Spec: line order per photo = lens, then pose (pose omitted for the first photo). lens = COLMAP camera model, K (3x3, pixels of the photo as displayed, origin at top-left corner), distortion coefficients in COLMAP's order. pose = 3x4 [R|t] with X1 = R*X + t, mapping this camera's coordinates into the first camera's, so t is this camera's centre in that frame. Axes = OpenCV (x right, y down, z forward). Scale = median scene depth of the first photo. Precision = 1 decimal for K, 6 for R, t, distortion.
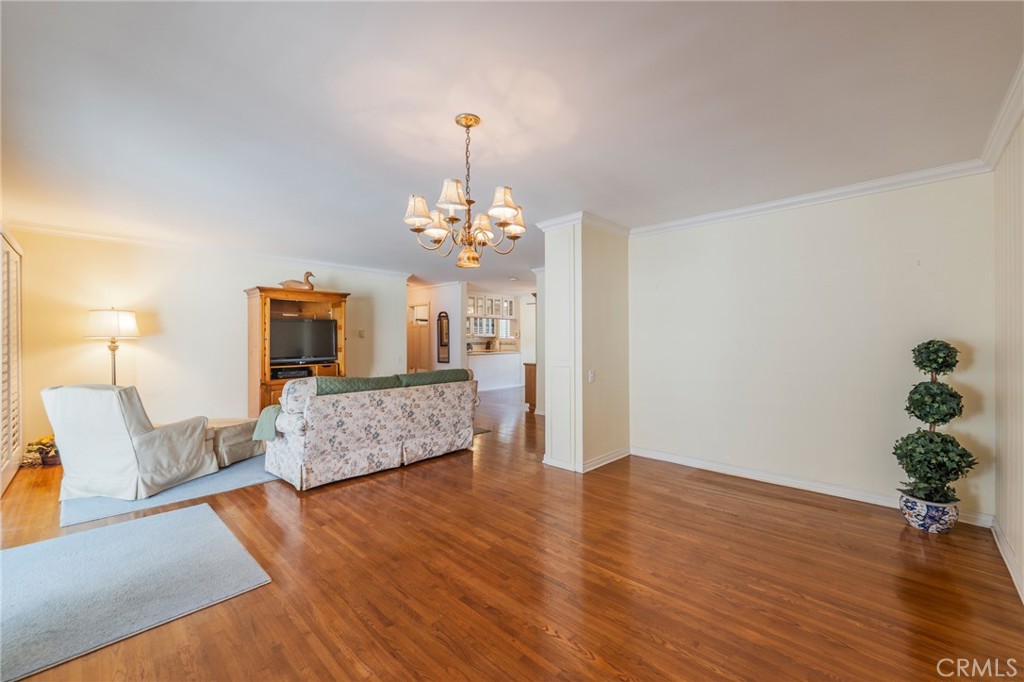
lens RADIAL K [[414.5, 0, 515.1], [0, 414.5, 340.8], [0, 0, 1]] dist [-0.000066, -0.000622]
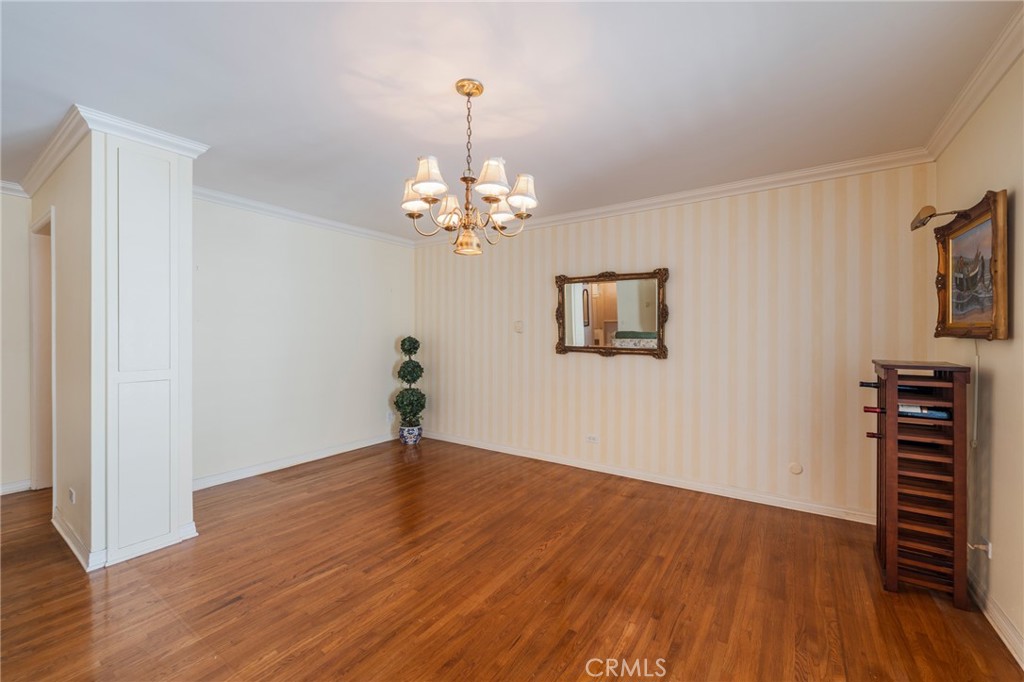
lens RADIAL K [[414.5, 0, 512.9], [0, 414.5, 339.0], [0, 0, 1]] dist [-0.000066, -0.000622]
pose [[-0.165220, -0.005408, 0.986242, -0.768228], [0.000465, 0.999984, 0.005561, -0.000920], [-0.986257, 0.001377, -0.165215, 0.808826]]
